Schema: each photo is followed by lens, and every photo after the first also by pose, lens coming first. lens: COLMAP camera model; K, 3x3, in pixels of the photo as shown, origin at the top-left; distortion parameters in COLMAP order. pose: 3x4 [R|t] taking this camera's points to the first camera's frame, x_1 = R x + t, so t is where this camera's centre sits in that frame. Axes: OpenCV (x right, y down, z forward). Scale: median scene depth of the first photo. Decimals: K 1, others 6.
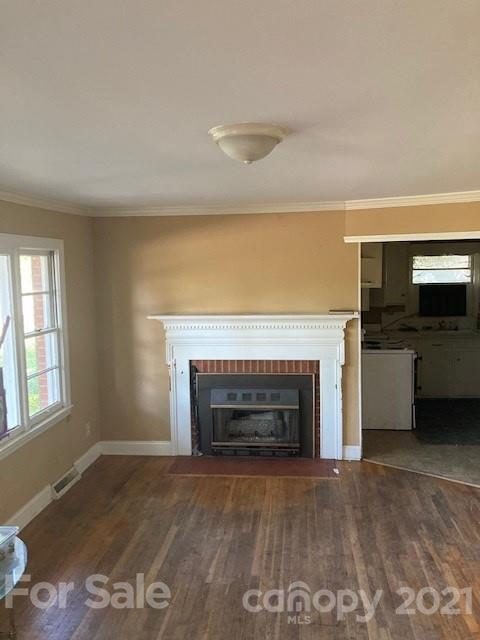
lens RADIAL K [[512.4, 0, 243.8], [0, 512.4, 315.9], [0, 0, 1]] dist [0.009832, -0.065712]
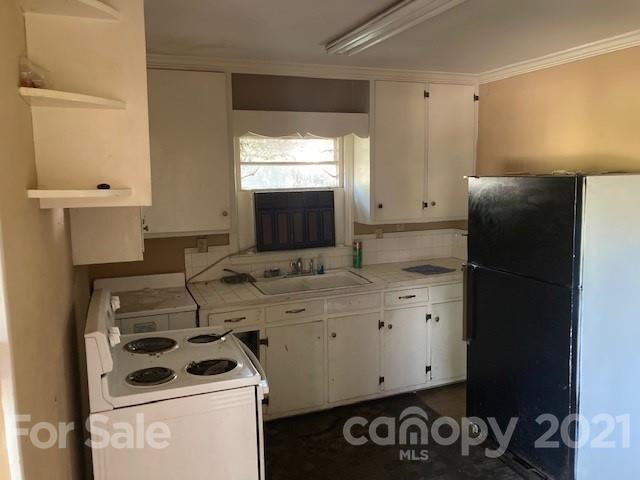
lens RADIAL K [[513.6, 0, 317.9], [0, 513.6, 231.6], [0, 0, 1]] dist [0.080681, -0.238568]
pose [[0.886682, -0.051124, 0.459545, 0.233504], [0.042872, 0.998677, 0.028382, -0.048944], [-0.460388, -0.005464, 0.887701, 0.750310]]
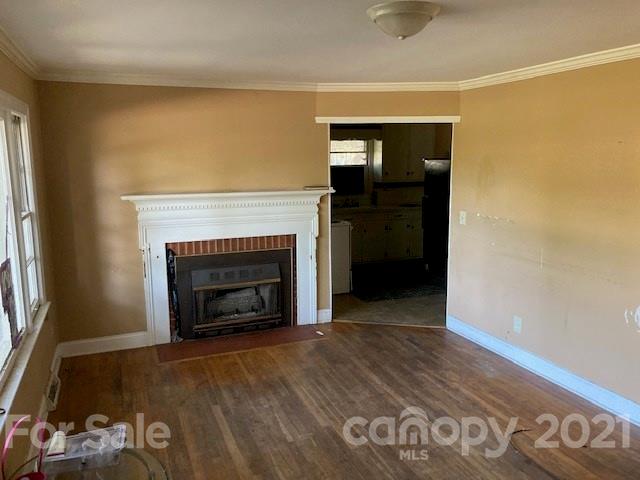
lens RADIAL K [[512.4, 0, 316.2], [0, 512.4, 239.8], [0, 0, 1]] dist [0.009832, -0.065712]
pose [[0.882662, -0.064450, 0.465568, -0.302944], [0.032088, 0.996506, 0.077115, 0.017071], [-0.468912, -0.053128, 0.881646, 0.042778]]
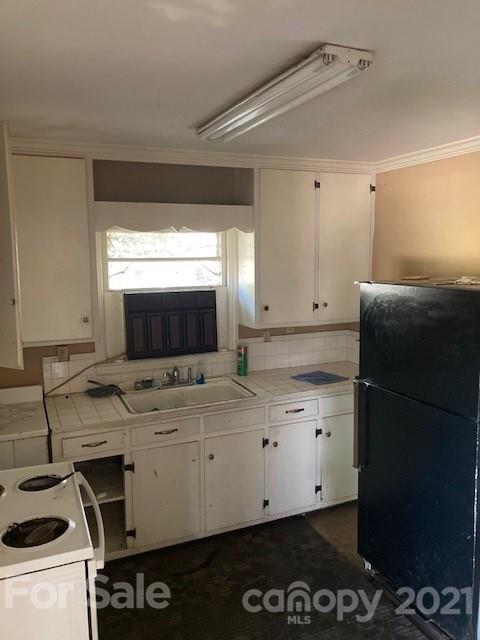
lens RADIAL K [[512.4, 0, 243.8], [0, 512.4, 315.9], [0, 0, 1]] dist [0.009832, -0.065712]
pose [[0.867473, -0.053238, 0.494627, 0.308323], [0.039965, 0.998502, 0.037381, -0.079171], [-0.495876, -0.012660, 0.868301, 0.811217]]
